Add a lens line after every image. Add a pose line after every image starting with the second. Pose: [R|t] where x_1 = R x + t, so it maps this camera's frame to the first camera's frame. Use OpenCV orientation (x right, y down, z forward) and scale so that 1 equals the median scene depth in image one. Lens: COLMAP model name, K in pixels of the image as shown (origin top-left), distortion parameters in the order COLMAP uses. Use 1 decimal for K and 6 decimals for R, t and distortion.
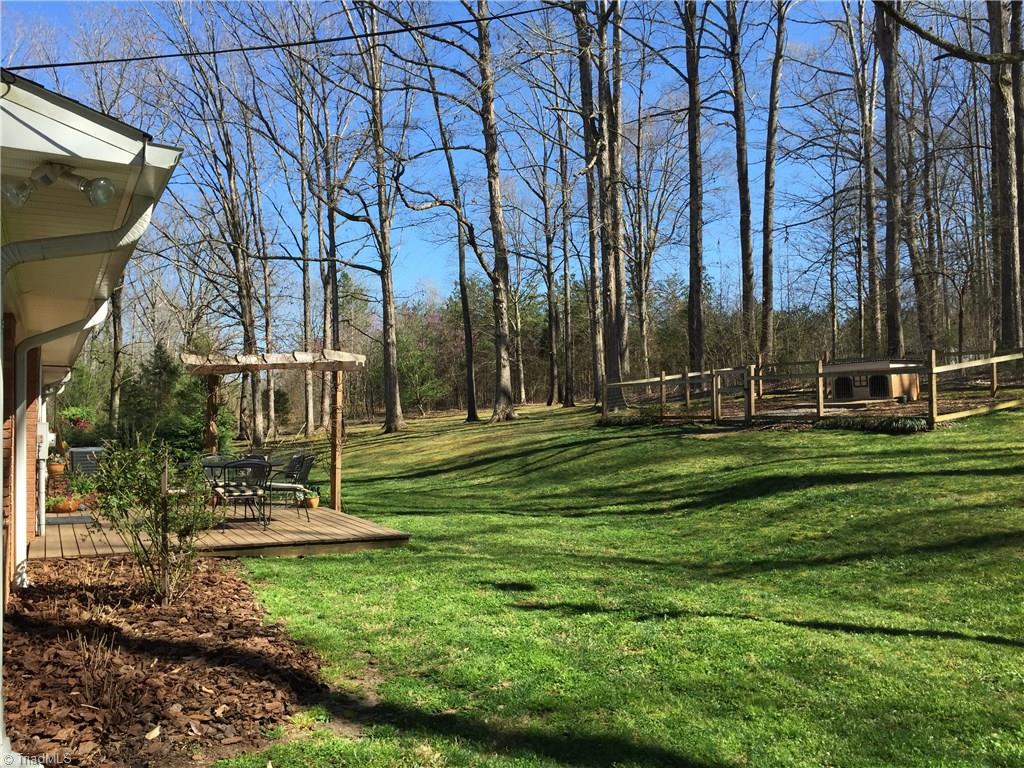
lens RADIAL K [[875.7, 0, 509.0], [0, 875.7, 382.8], [0, 0, 1]] dist [0.040274, 0.002205]
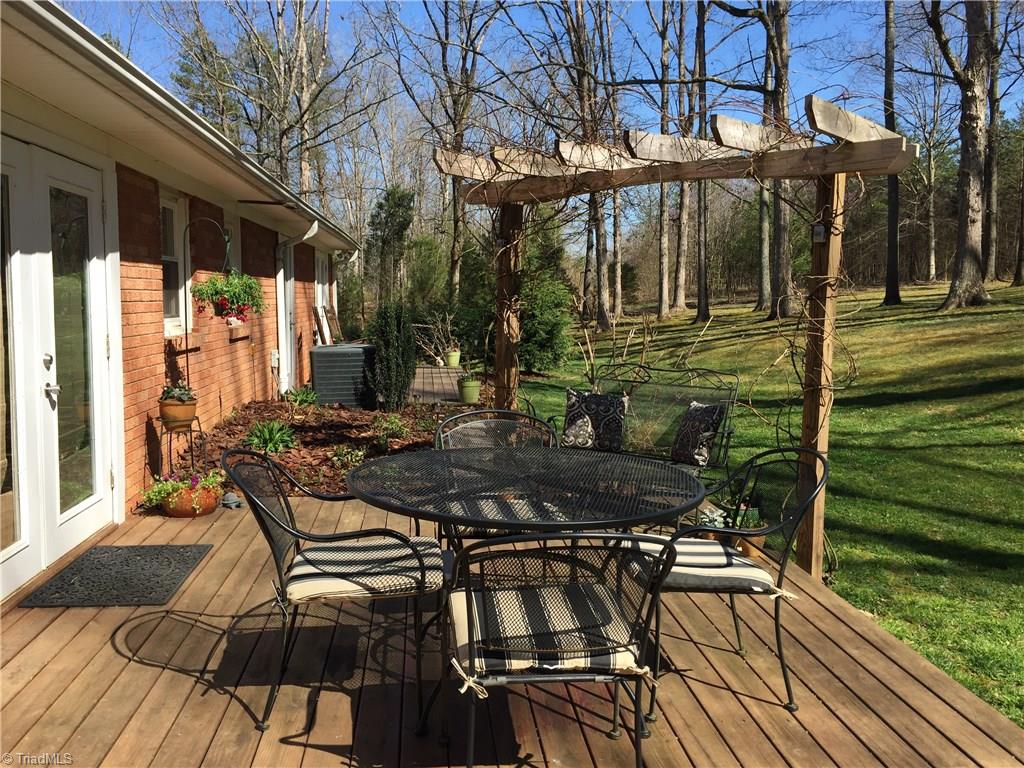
lens RADIAL K [[875.7, 0, 510.9], [0, 875.7, 382.2], [0, 0, 1]] dist [0.040274, 0.002205]
pose [[0.927729, 0.050926, -0.369765, -0.050107], [0.000995, 0.990308, 0.138888, 0.005243], [0.373254, -0.129218, 0.918686, 0.172390]]
